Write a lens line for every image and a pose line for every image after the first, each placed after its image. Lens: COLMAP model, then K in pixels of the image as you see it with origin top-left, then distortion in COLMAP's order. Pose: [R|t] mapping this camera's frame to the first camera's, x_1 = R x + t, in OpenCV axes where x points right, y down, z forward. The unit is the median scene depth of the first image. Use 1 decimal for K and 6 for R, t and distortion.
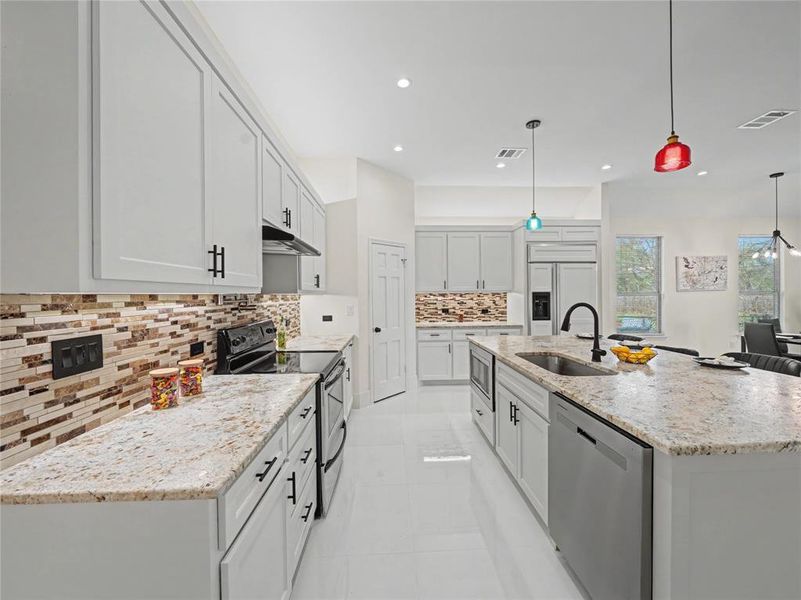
lens RADIAL K [[310.1, 0, 403.7], [0, 310.1, 297.5], [0, 0, 1]] dist [0.006334, -0.000901]
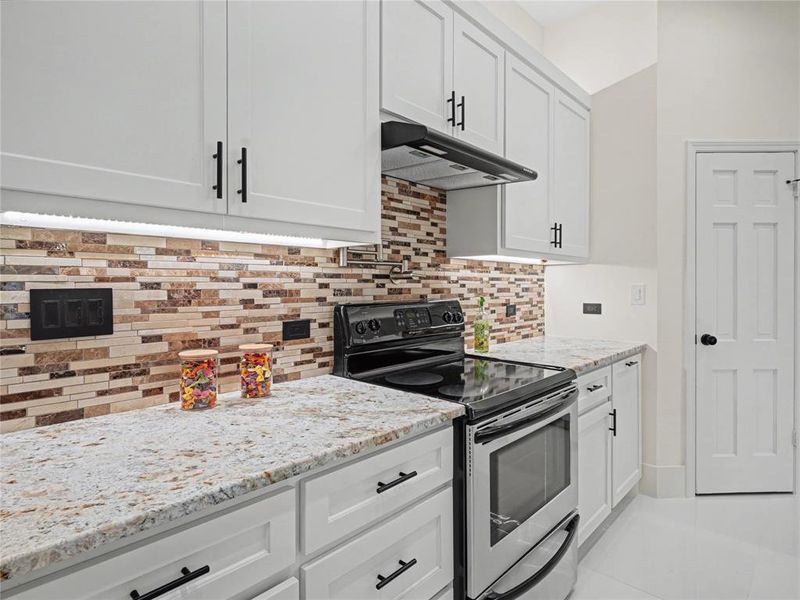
lens RADIAL K [[448.1, 0, 407.6], [0, 448.1, 289.6], [0, 0, 1]] dist [0.011584, -0.002855]
pose [[0.704081, 0.016284, -0.709933, 0.158171], [-0.013077, 0.999865, 0.009965, 0.061945], [0.709999, 0.002267, 0.704199, 0.461429]]
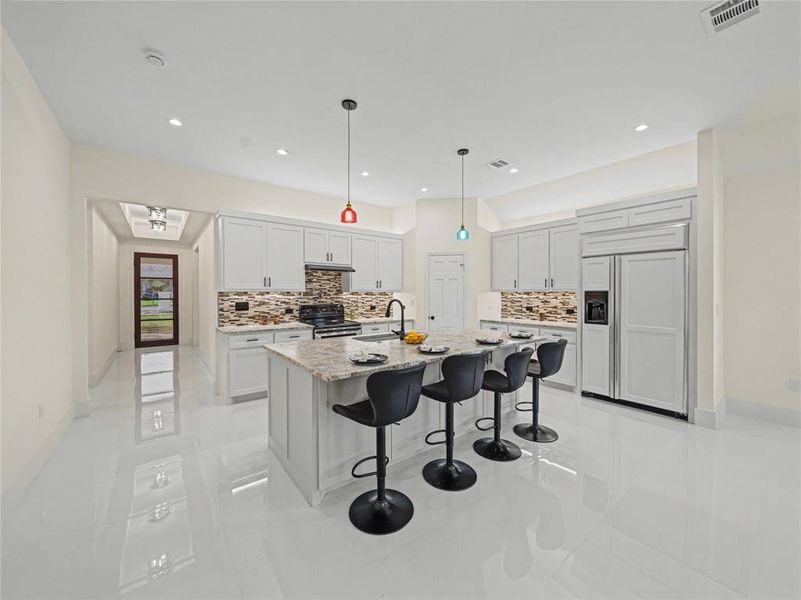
lens RADIAL K [[310.1, 0, 404.7], [0, 310.1, 295.6], [0, 0, 1]] dist [0.006334, -0.000901]
pose [[0.587115, 0.016017, -0.809345, 2.048350], [-0.012716, 0.999863, 0.010563, -0.017467], [0.809403, 0.004090, 0.587239, 0.182029]]
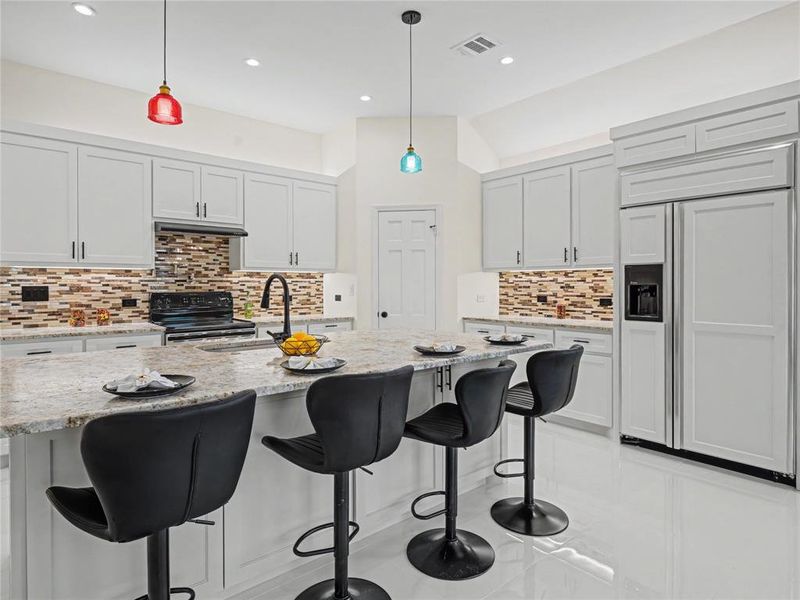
lens RADIAL K [[458.6, 0, 403.5], [0, 458.6, 288.6], [0, 0, 1]] dist [0.001644, 0.003273]
pose [[0.619073, 0.015062, -0.785189, 1.949950], [-0.011326, 0.999883, 0.010250, 0.045258], [0.785252, 0.002547, 0.619171, 0.589011]]
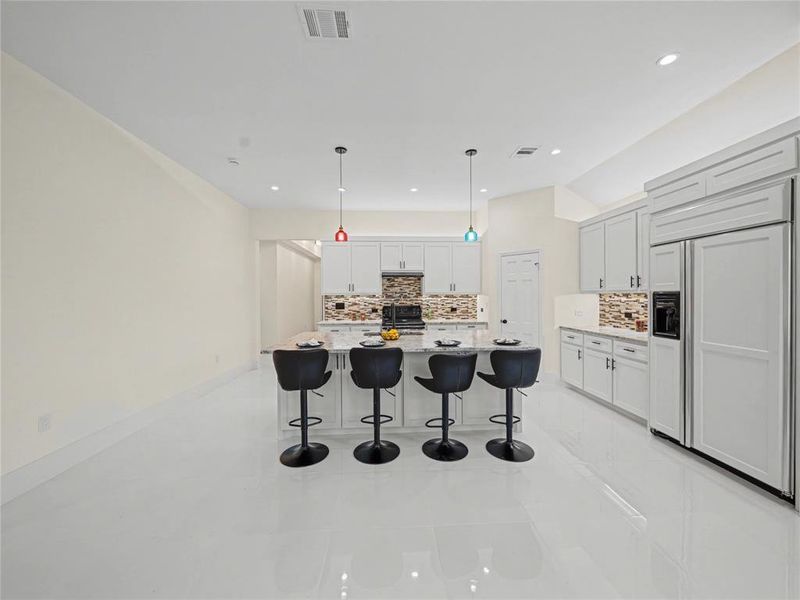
lens RADIAL K [[309.7, 0, 404.7], [0, 309.7, 298.8], [0, 0, 1]] dist [0.006334, -0.000901]
pose [[0.019454, 0.018843, -0.999633, 2.600202], [-0.004656, 0.999813, 0.018756, -0.031245], [0.999800, 0.004290, 0.019538, 1.171043]]
